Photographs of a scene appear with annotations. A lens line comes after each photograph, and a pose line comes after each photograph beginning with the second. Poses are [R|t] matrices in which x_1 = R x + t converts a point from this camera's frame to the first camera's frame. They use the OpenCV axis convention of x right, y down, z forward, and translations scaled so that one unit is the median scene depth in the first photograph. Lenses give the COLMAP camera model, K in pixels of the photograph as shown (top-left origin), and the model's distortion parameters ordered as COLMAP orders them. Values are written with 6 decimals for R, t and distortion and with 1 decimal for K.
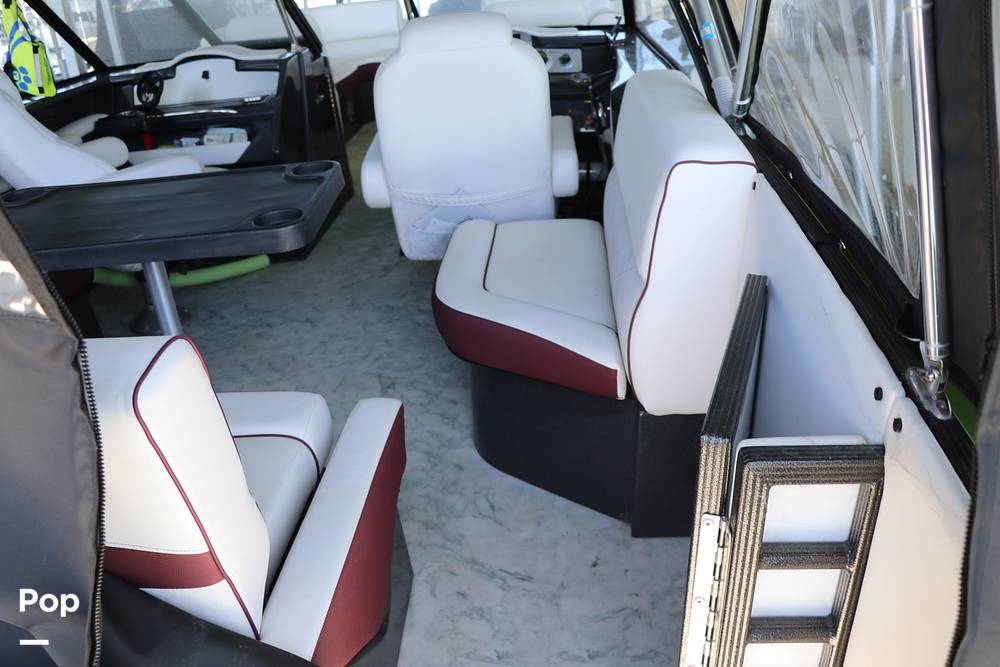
lens RADIAL K [[817.4, 0, 494.7], [0, 817.4, 349.7], [0, 0, 1]] dist [-0.187669, 0.158222]
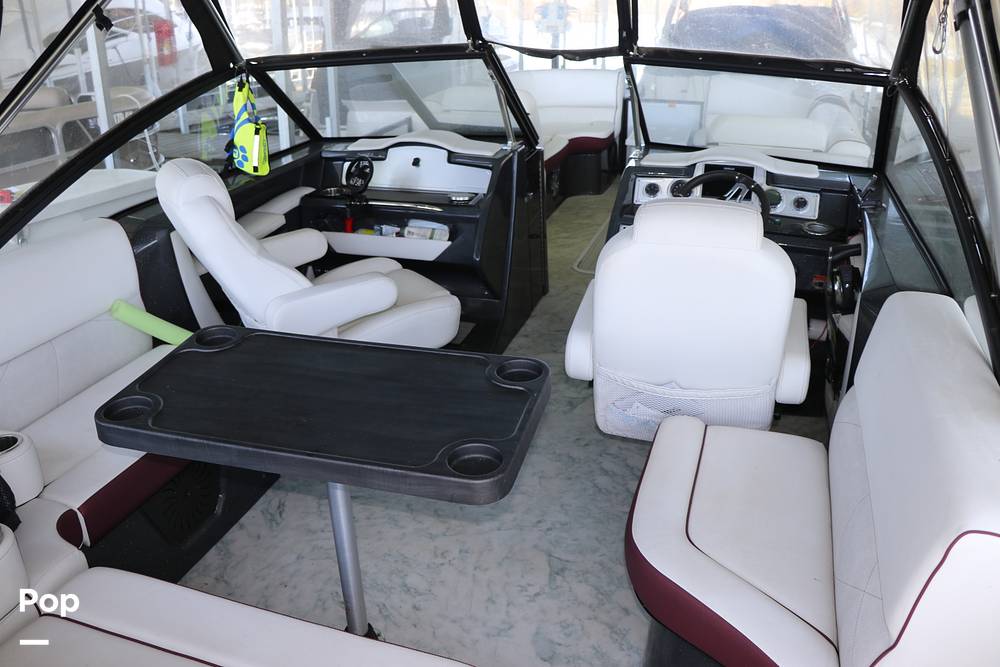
lens RADIAL K [[817.4, 0, 494.7], [0, 817.4, 349.7], [0, 0, 1]] dist [-0.187669, 0.158222]
pose [[0.967050, 0.157299, -0.200179, -0.045031], [-0.164282, 0.986237, -0.018655, -0.139517], [0.194490, 0.050926, 0.979582, 0.063439]]
